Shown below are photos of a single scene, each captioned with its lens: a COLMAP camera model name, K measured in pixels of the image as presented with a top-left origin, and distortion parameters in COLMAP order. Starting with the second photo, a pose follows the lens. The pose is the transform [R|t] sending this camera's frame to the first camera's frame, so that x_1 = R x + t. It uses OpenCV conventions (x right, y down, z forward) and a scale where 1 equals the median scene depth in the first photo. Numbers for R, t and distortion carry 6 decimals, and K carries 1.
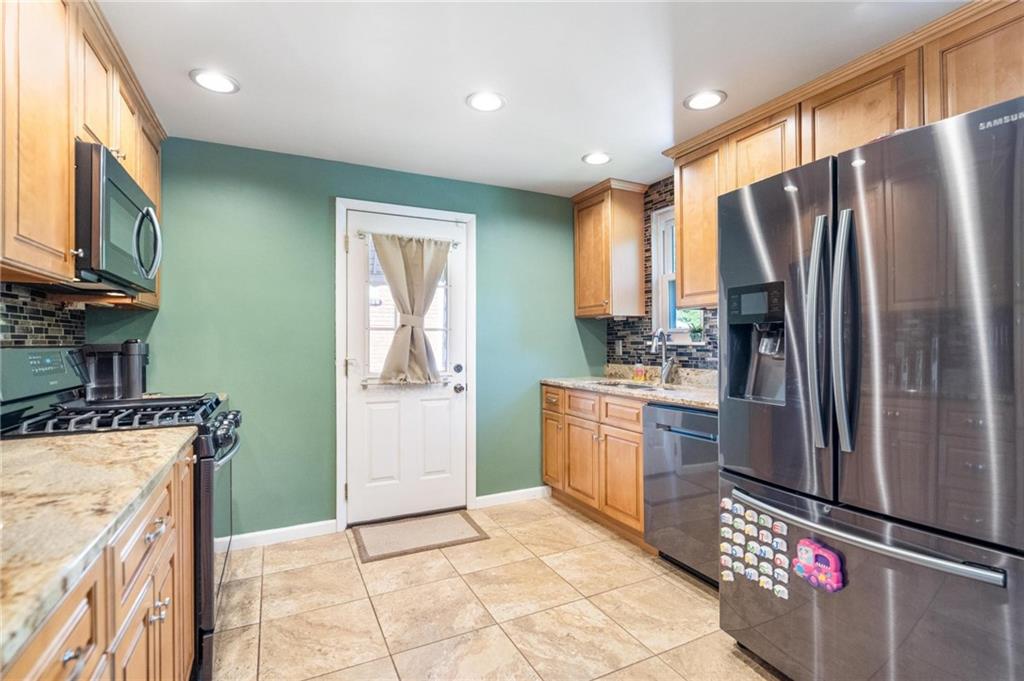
lens RADIAL K [[474.0, 0, 509.1], [0, 474.0, 340.0], [0, 0, 1]] dist [0.000487, -0.000188]
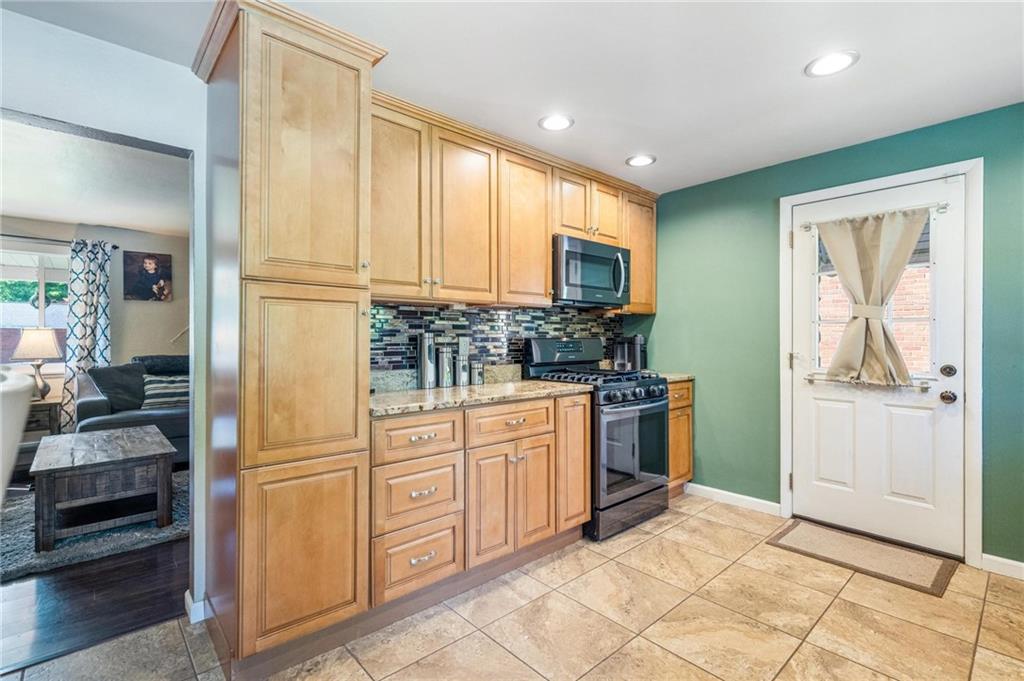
lens RADIAL K [[474.4, 0, 505.6], [0, 474.4, 337.6], [0, 0, 1]] dist [0.002771, 0.000199]
pose [[0.264051, 0.004105, -0.964500, 0.479674], [0.003984, 0.999978, 0.005347, -0.000099], [0.964500, -0.005254, 0.264029, 0.131912]]
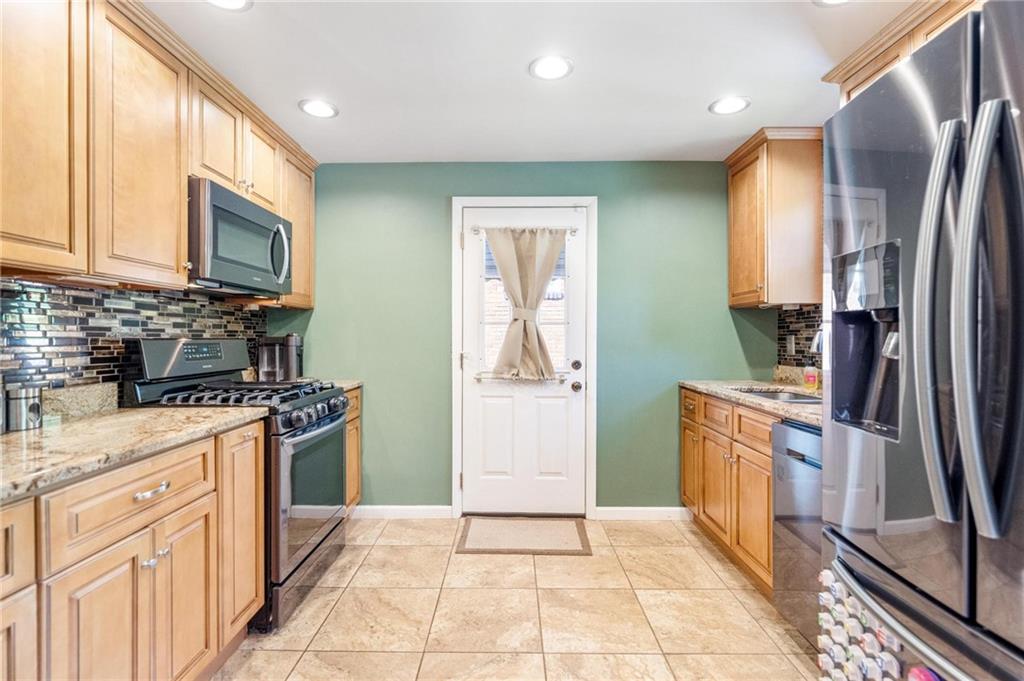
lens RADIAL K [[479.9, 0, 506.8], [0, 479.9, 337.5], [0, 0, 1]] dist [0.000691, -0.000798]
pose [[0.891678, 0.005599, -0.452636, 0.214380], [-0.002585, 0.999970, 0.007276, -0.000452], [0.452664, -0.005318, 0.891666, 0.112382]]
